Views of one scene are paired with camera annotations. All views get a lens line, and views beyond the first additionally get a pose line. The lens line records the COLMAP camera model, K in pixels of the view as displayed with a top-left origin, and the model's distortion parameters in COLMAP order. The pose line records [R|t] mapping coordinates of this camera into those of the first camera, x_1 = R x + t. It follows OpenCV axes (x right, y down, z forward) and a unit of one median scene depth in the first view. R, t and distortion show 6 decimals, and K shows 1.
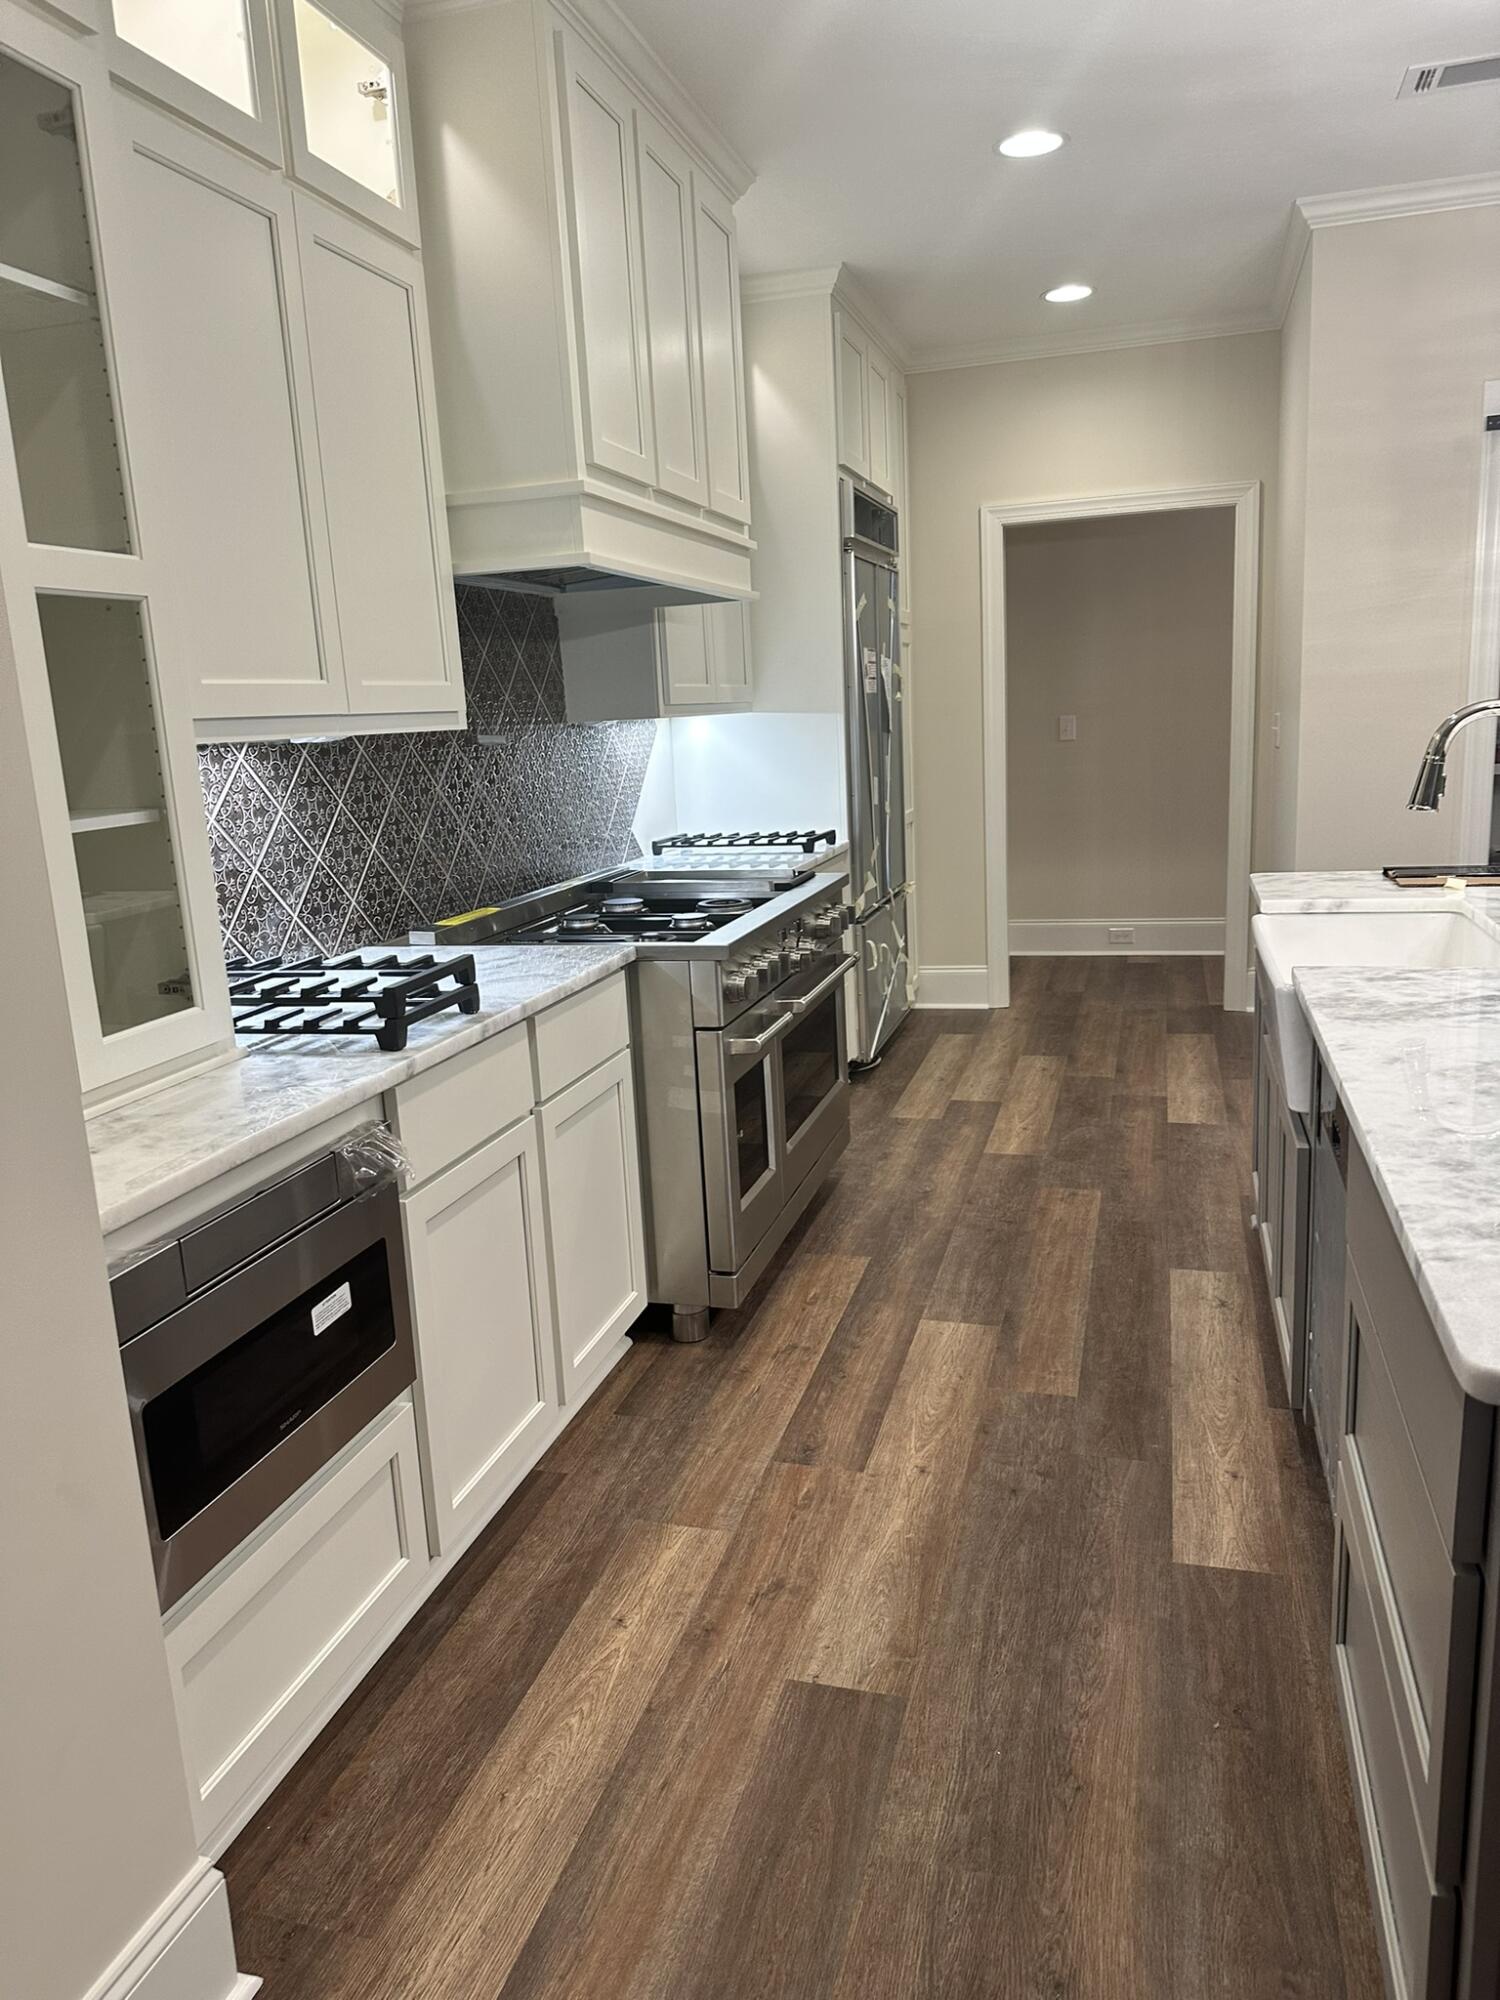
lens RADIAL K [[1395.8, 0, 755.1], [0, 1395.8, 1005.7], [0, 0, 1]] dist [-0.006892, -0.005124]
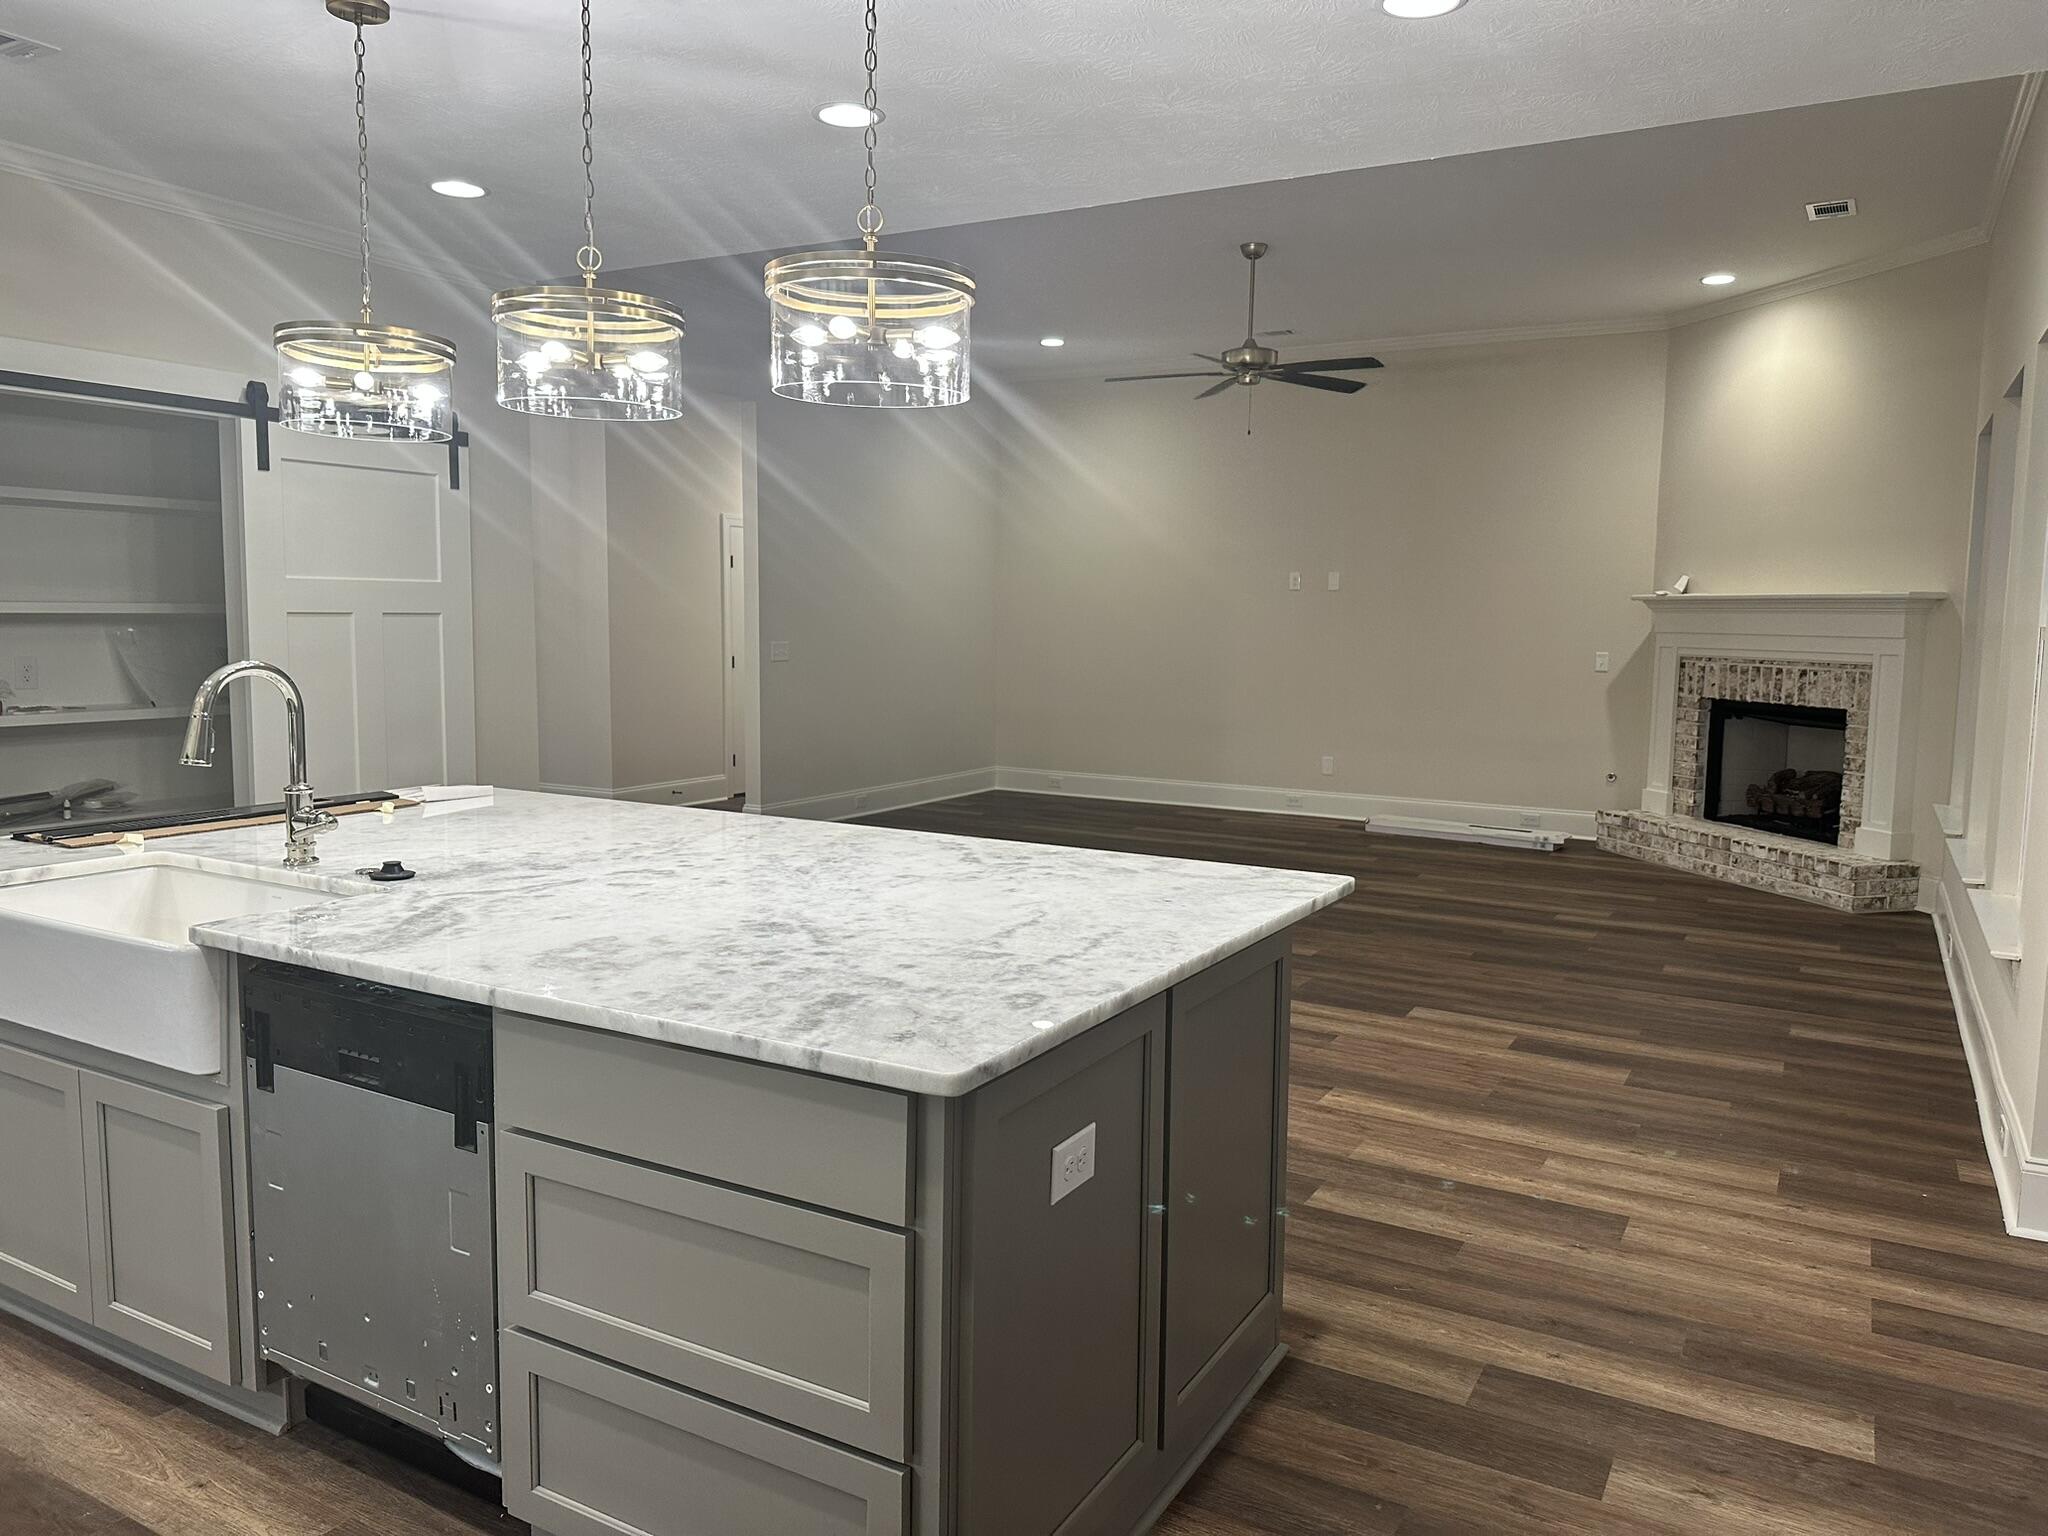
lens RADIAL K [[1429.3, 0, 1028.3], [0, 1429.3, 762.6], [0, 0, 1]] dist [-0.006892, -0.005124]
pose [[0.247950, -0.050096, 0.967477, -0.424642], [0.182698, 0.983161, 0.004085, -0.037428], [-0.951390, 0.175743, 0.252927, 0.167842]]
